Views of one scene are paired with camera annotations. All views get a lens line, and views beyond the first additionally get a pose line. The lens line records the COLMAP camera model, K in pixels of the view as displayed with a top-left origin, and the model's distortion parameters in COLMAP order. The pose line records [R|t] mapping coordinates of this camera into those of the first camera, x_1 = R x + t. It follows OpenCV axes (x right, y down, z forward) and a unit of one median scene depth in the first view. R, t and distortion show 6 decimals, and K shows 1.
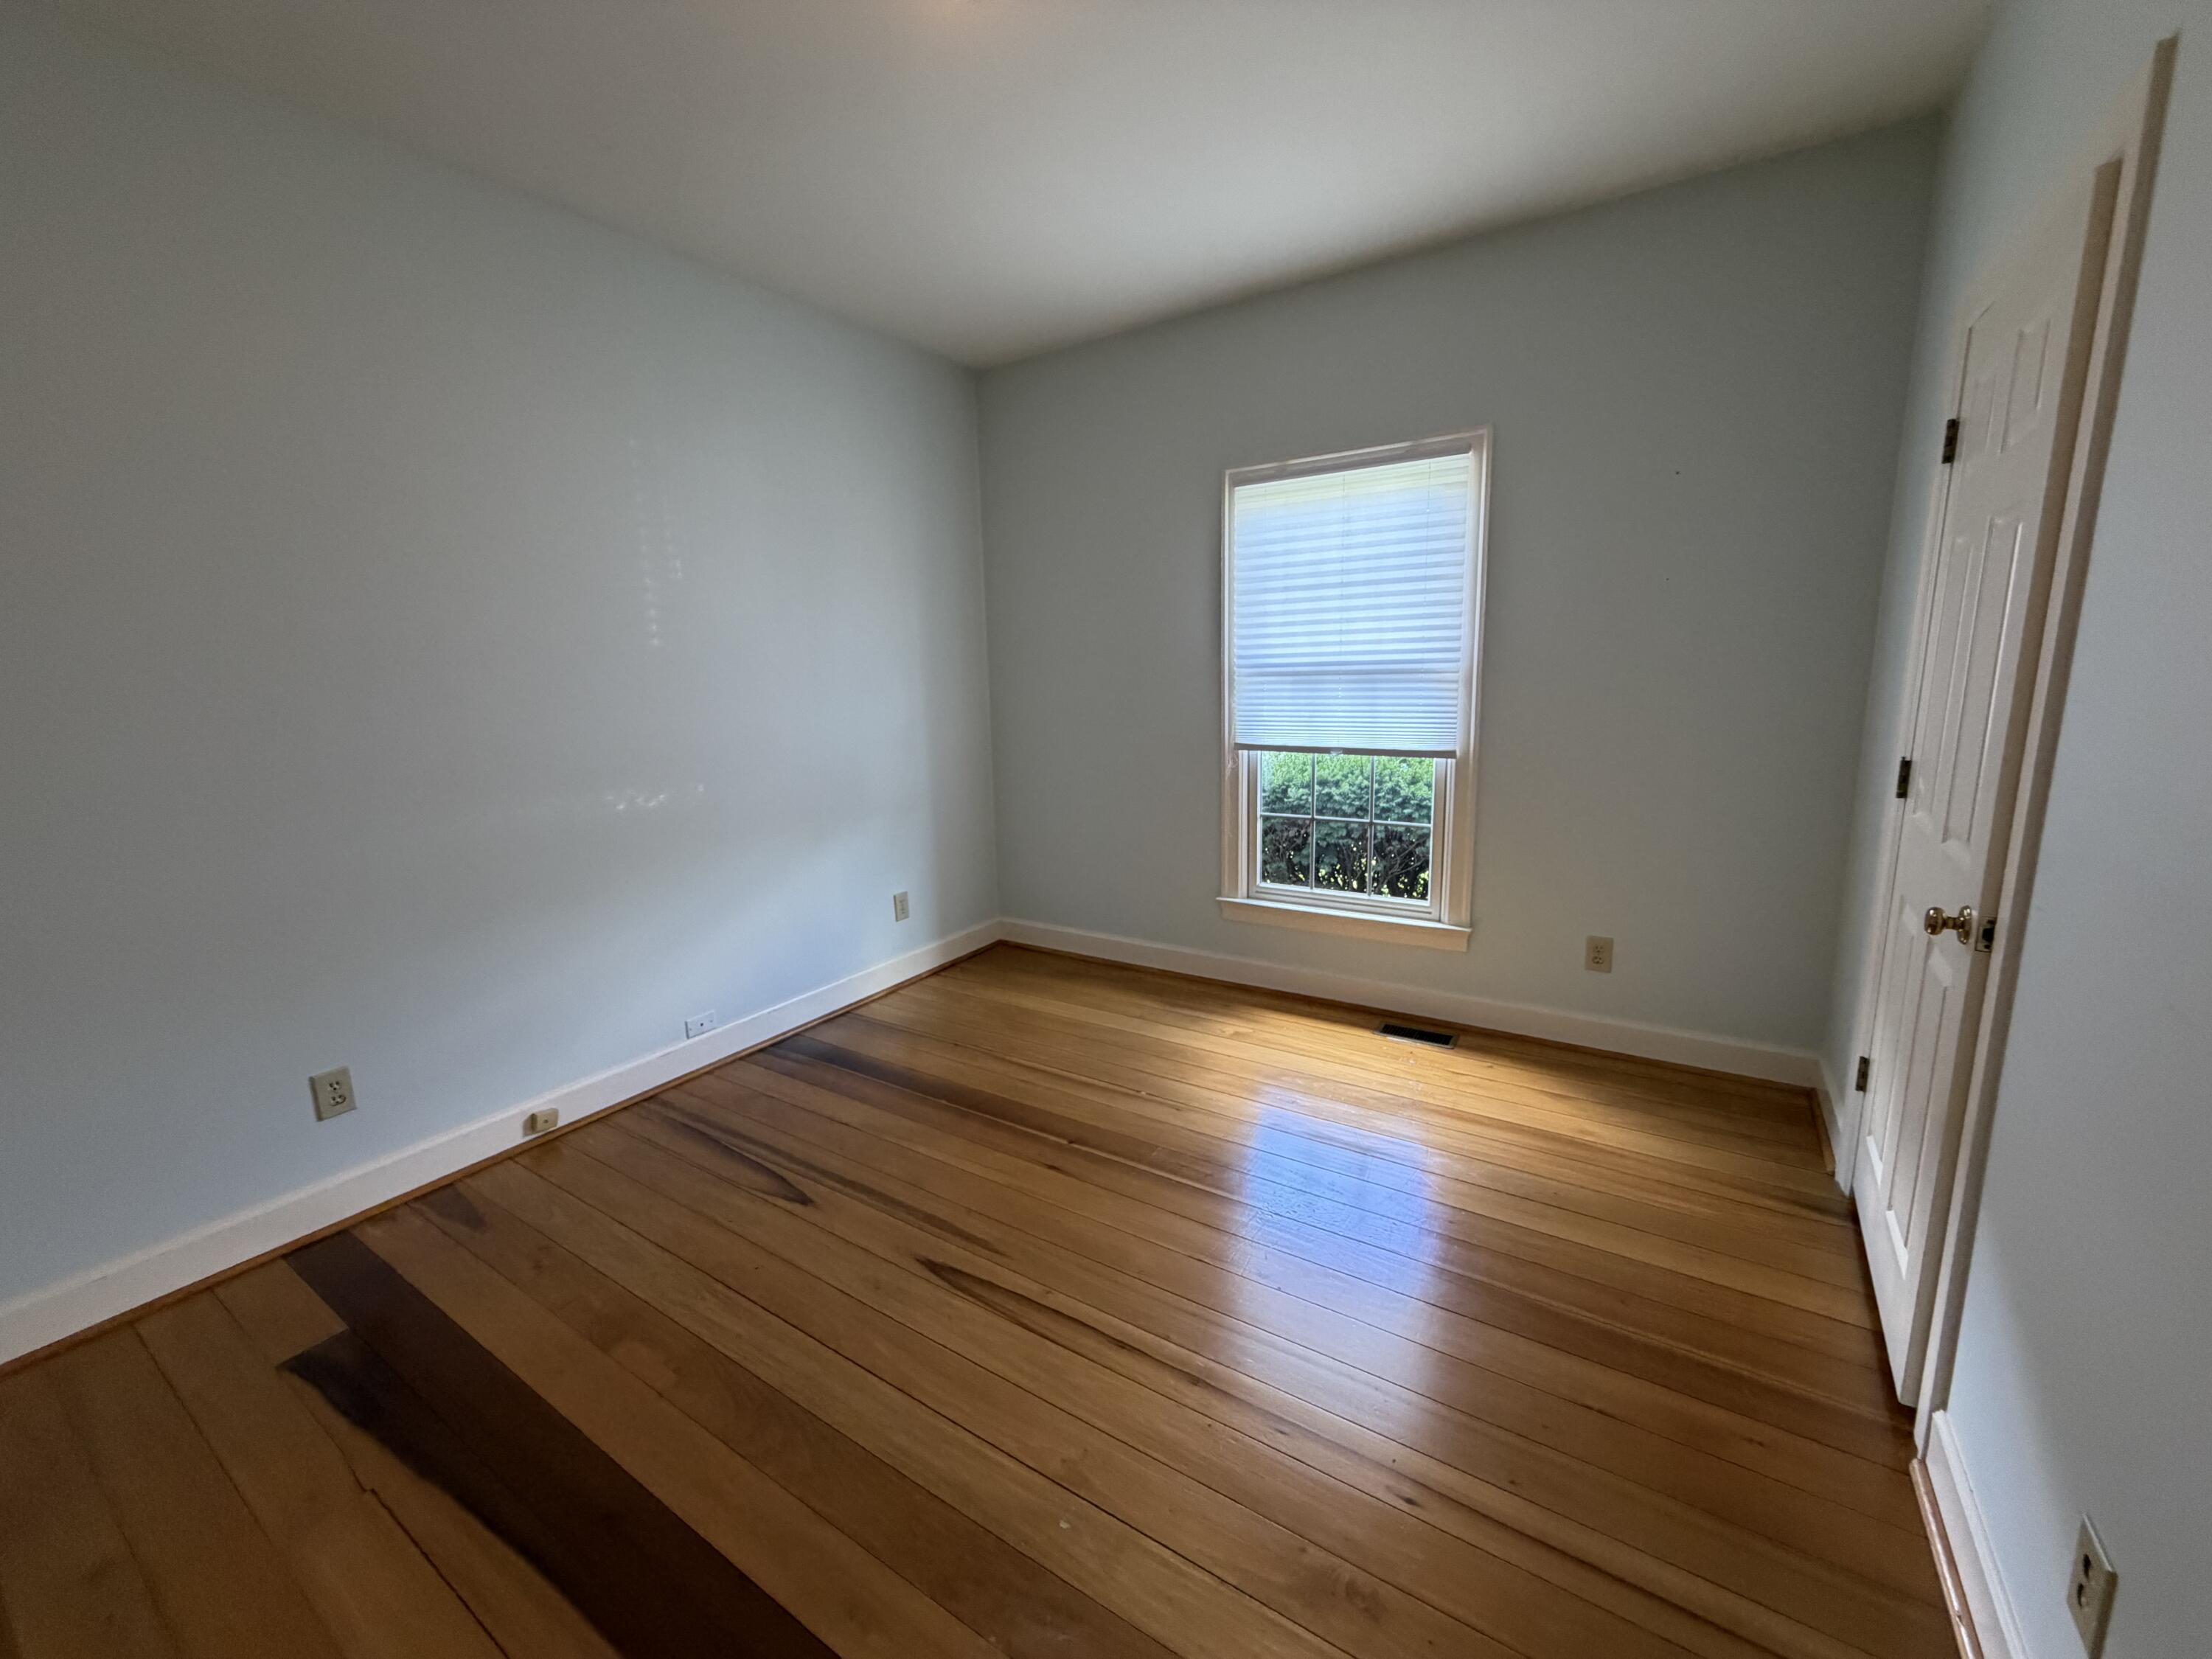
lens RADIAL K [[881.6, 0, 1120.8], [0, 881.6, 831.5], [0, 0, 1]] dist [-0.003365, 0.001076]
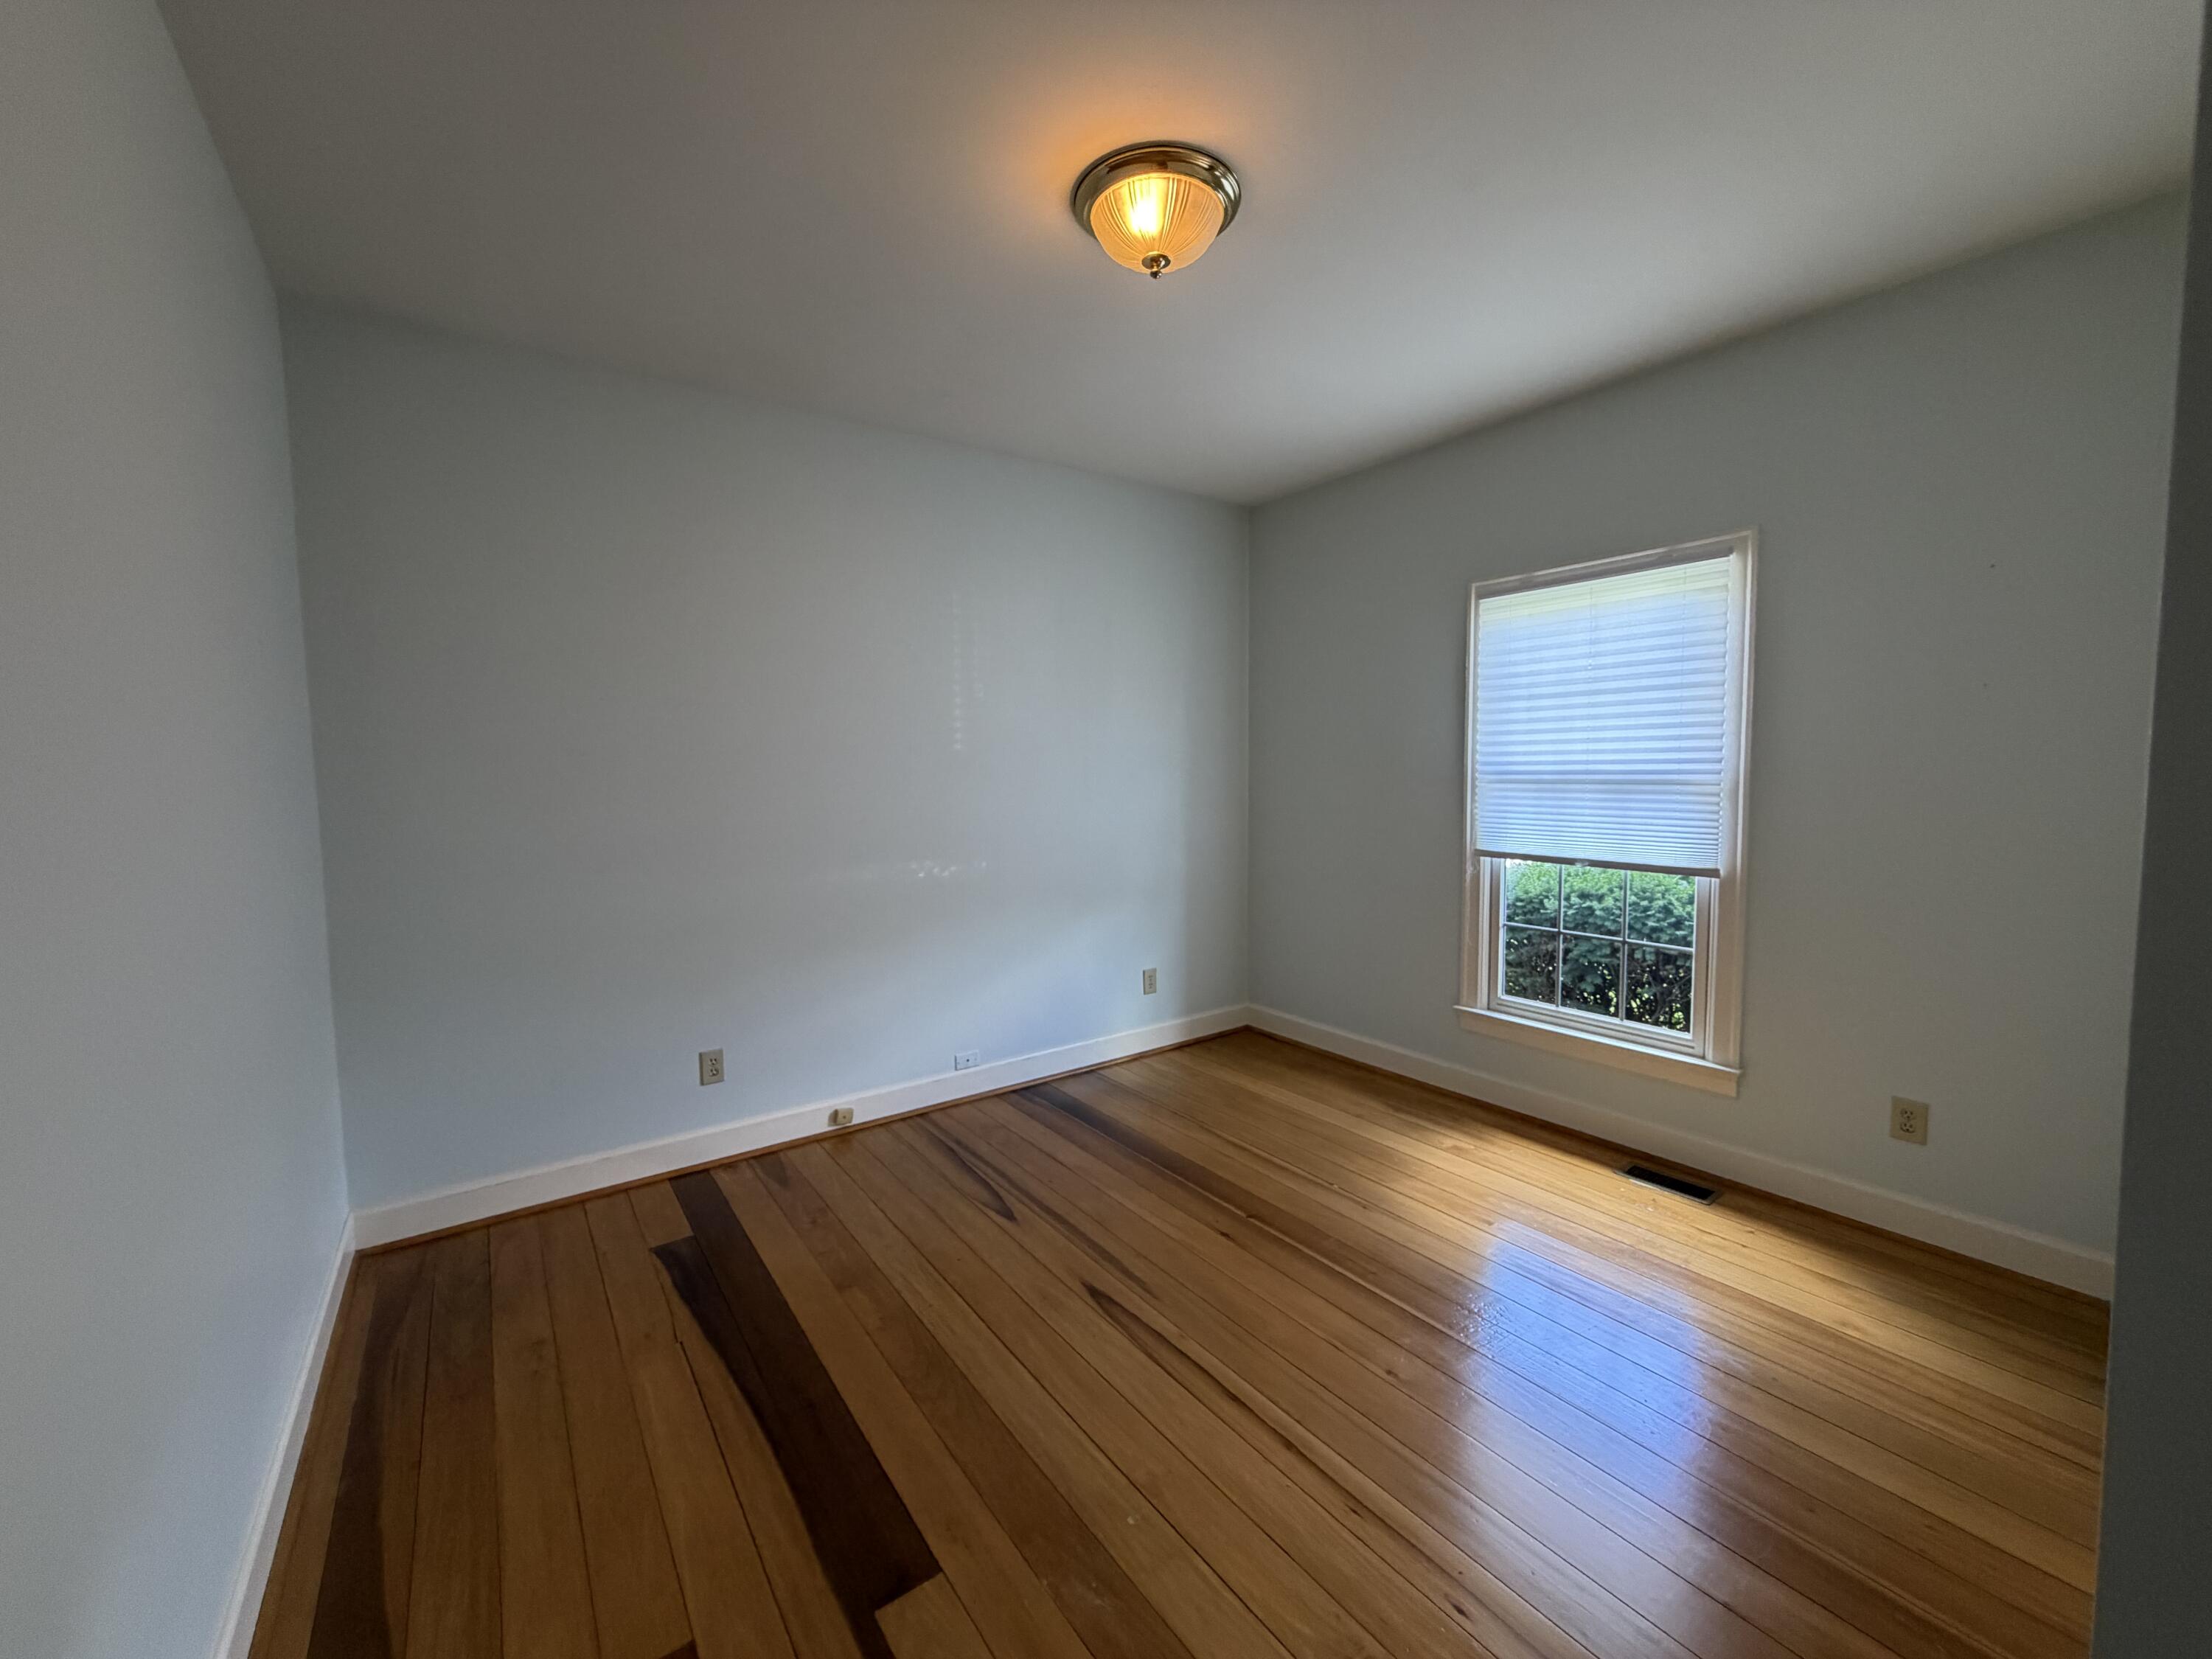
lens RADIAL K [[881.6, 0, 1115.6], [0, 881.6, 829.8], [0, 0, 1]] dist [-0.003365, 0.001076]
pose [[0.931289, 0.041542, -0.361904, 0.135953], [-0.080106, 0.992512, -0.092209, 0.002340], [0.355363, 0.114864, 0.927644, -0.078347]]
